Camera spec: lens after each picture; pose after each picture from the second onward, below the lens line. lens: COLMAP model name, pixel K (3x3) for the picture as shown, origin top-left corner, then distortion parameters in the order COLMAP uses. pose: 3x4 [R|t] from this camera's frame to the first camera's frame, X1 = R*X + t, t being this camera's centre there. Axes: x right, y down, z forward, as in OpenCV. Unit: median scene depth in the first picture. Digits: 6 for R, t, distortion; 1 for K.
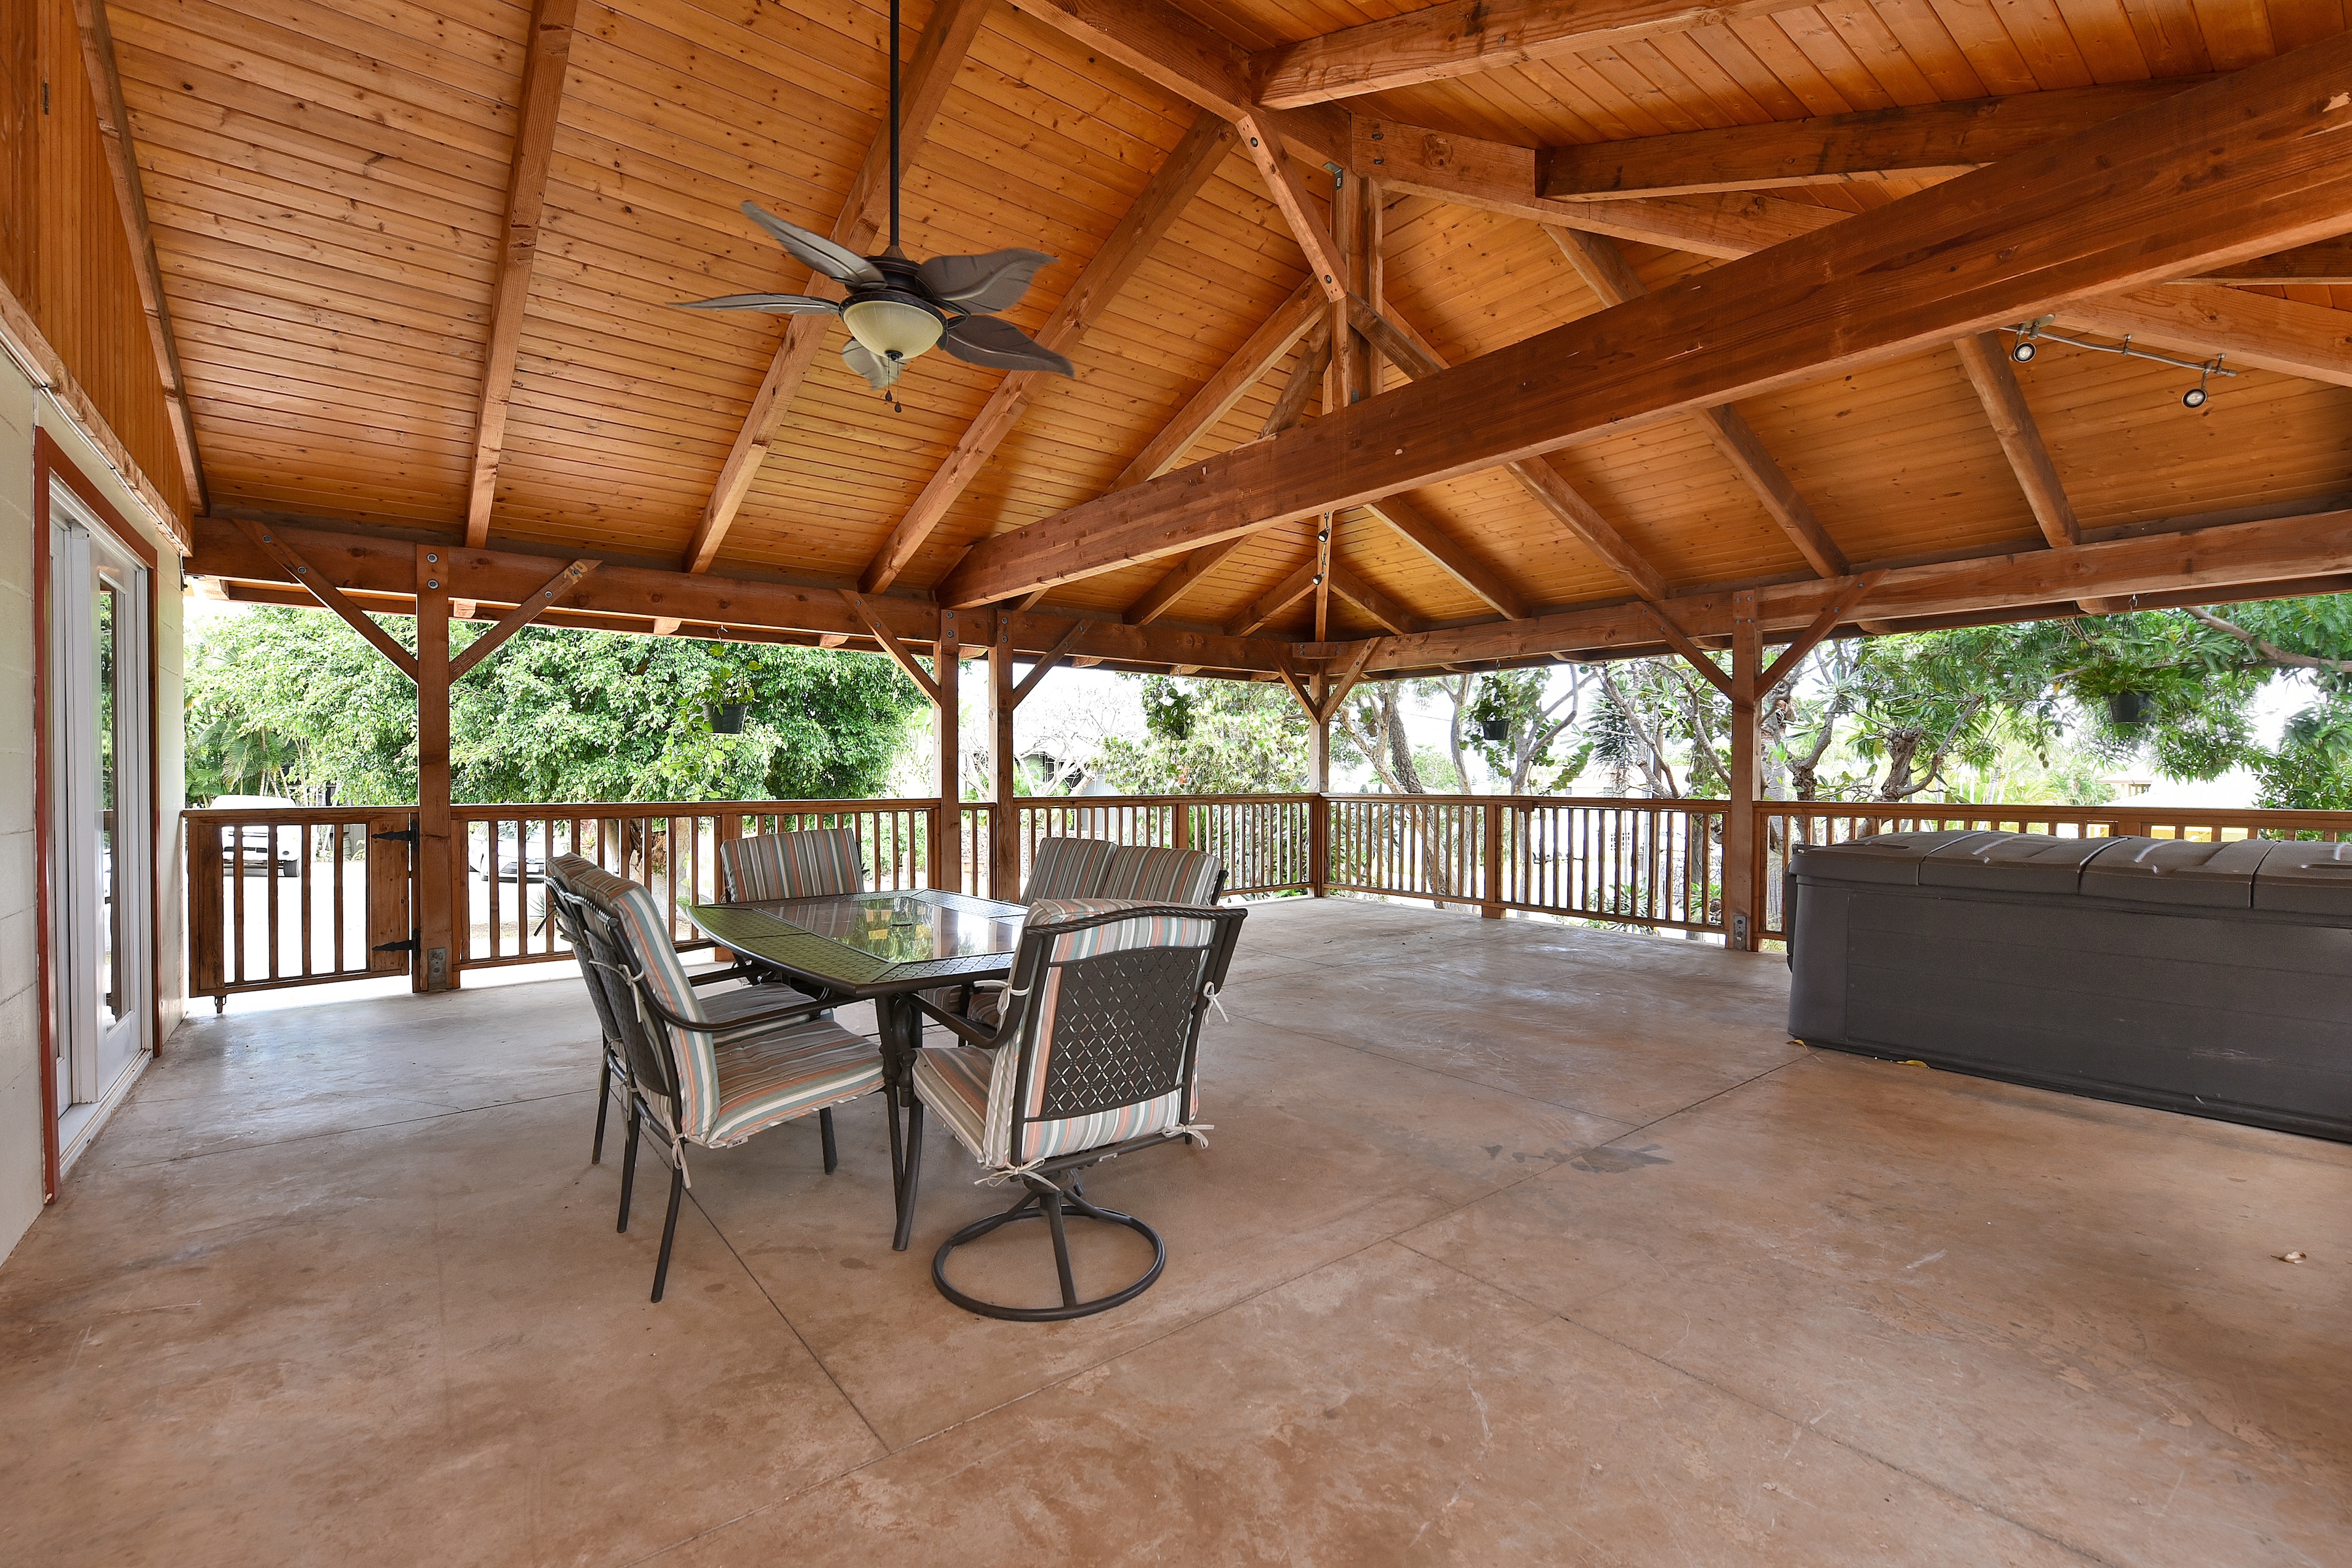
lens RADIAL K [[1019.5, 0, 1186.5], [0, 1019.5, 797.6], [0, 0, 1]] dist [-0.018303, -0.000092]
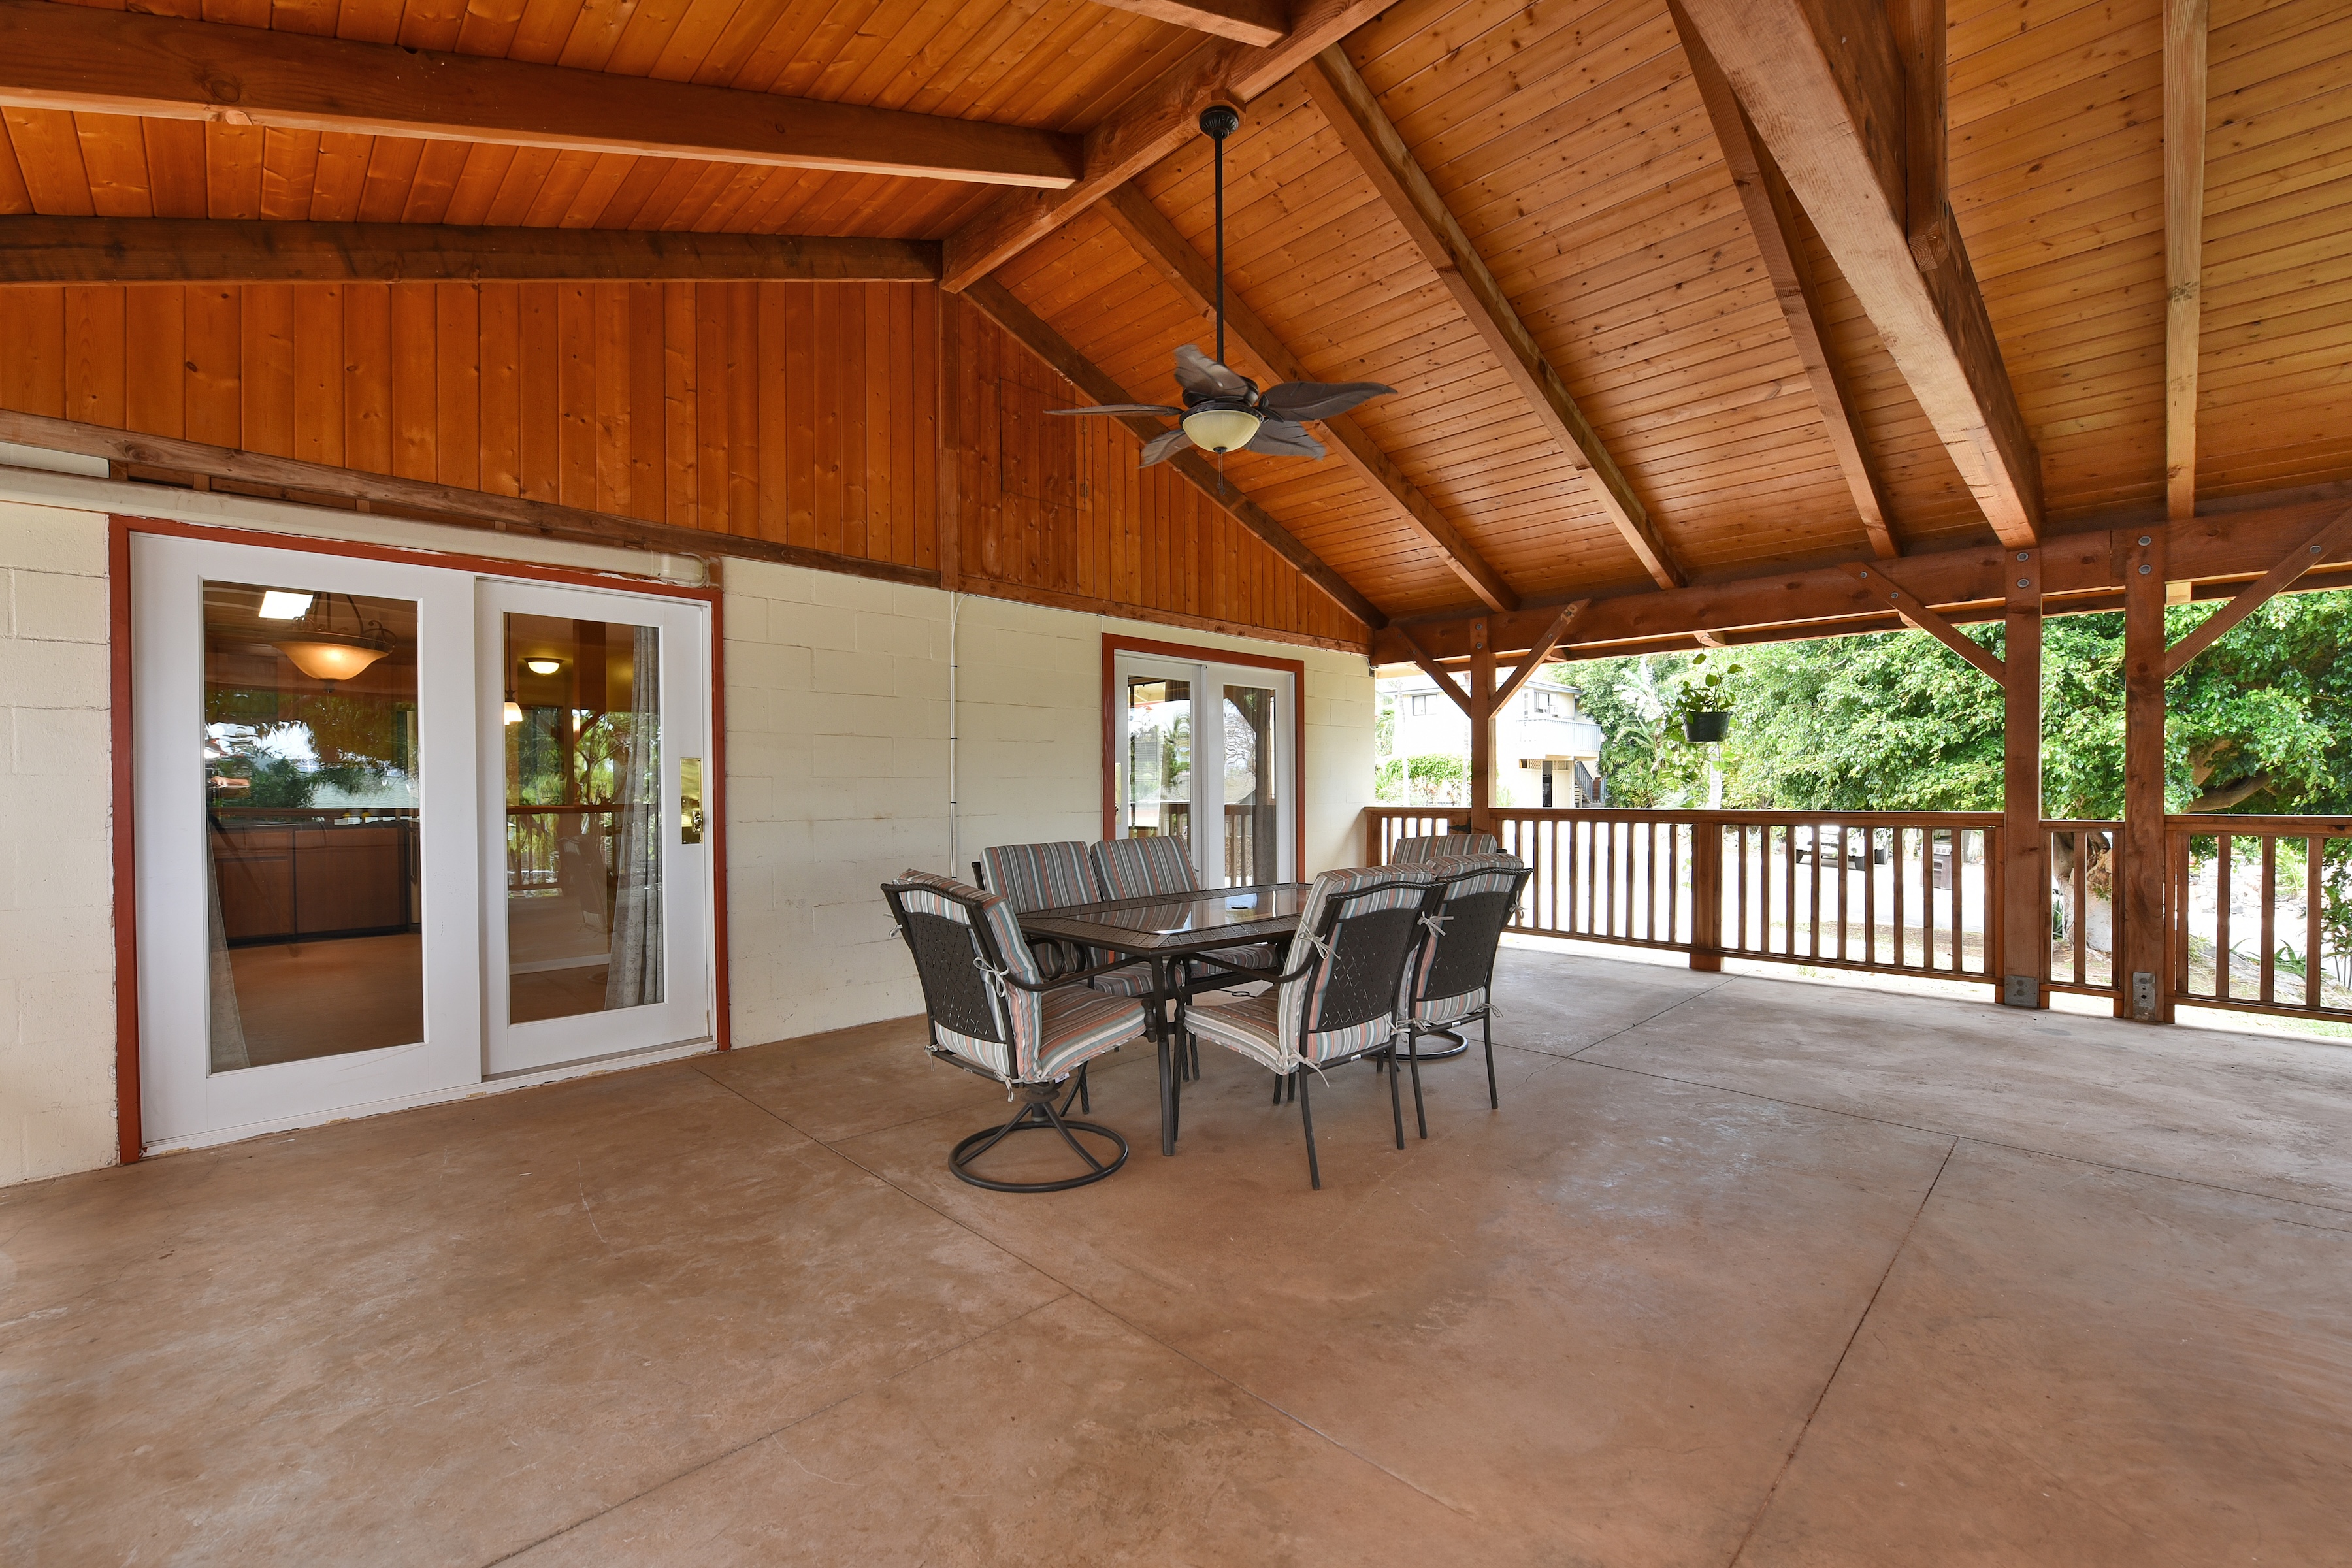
lens RADIAL K [[971.3, 0, 1182.2], [0, 971.3, 779.3], [0, 0, 1]] dist [0.008678, -0.000380]
pose [[0.106983, -0.003644, -0.994254, 1.218863], [-0.020812, 0.999766, -0.005904, -0.028658], [0.994043, 0.021325, 0.106882, 1.114165]]
